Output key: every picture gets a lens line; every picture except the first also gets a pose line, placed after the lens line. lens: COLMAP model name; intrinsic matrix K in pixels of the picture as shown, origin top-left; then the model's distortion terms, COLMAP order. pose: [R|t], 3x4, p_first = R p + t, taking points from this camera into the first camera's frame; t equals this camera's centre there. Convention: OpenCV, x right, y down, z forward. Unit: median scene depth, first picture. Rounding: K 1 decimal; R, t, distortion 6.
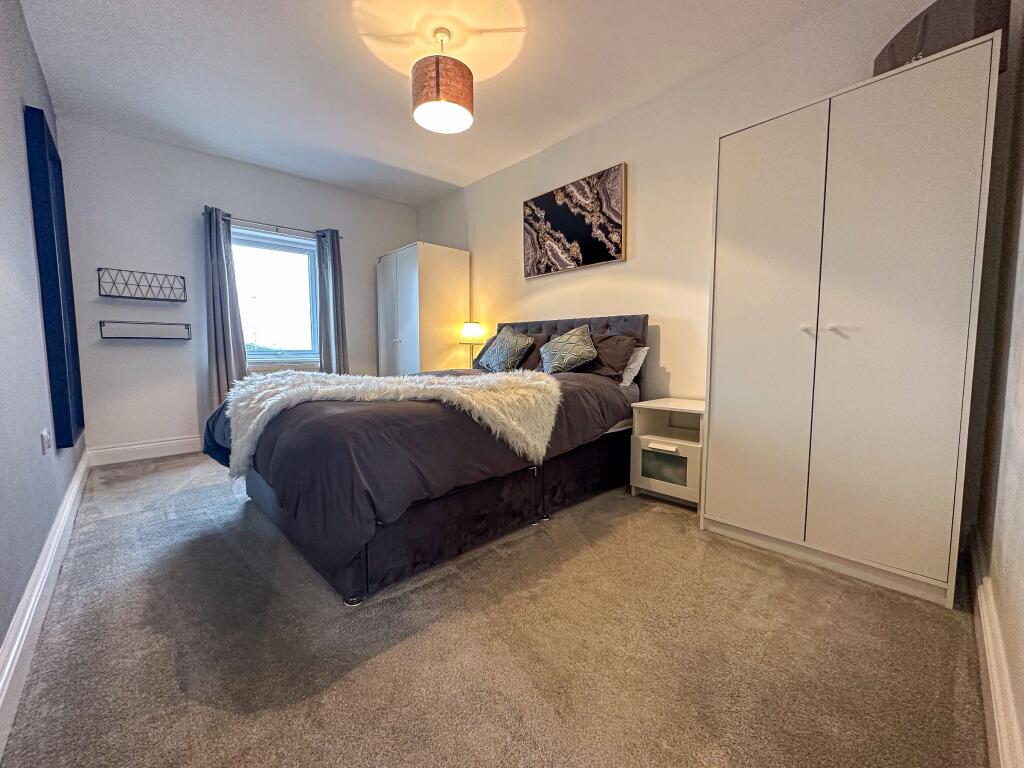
lens RADIAL K [[407.9, 0, 507.8], [0, 407.9, 382.3], [0, 0, 1]] dist [0.000642, 0.000290]
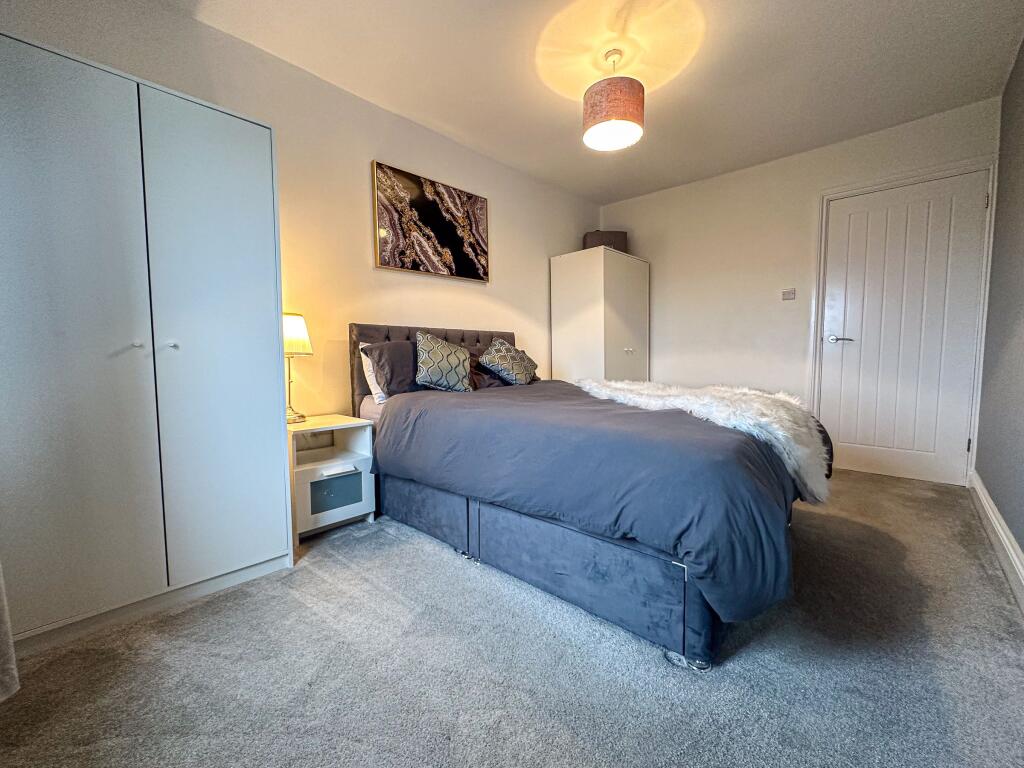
lens RADIAL K [[412.3, 0, 512.0], [0, 412.3, 384.0], [0, 0, 1]] dist [-0.002258, -0.000069]
pose [[-0.071956, -0.072819, 0.994746, -0.826324], [0.092724, 0.992524, 0.079364, -0.090995], [-0.993088, 0.097948, -0.064666, 0.939762]]
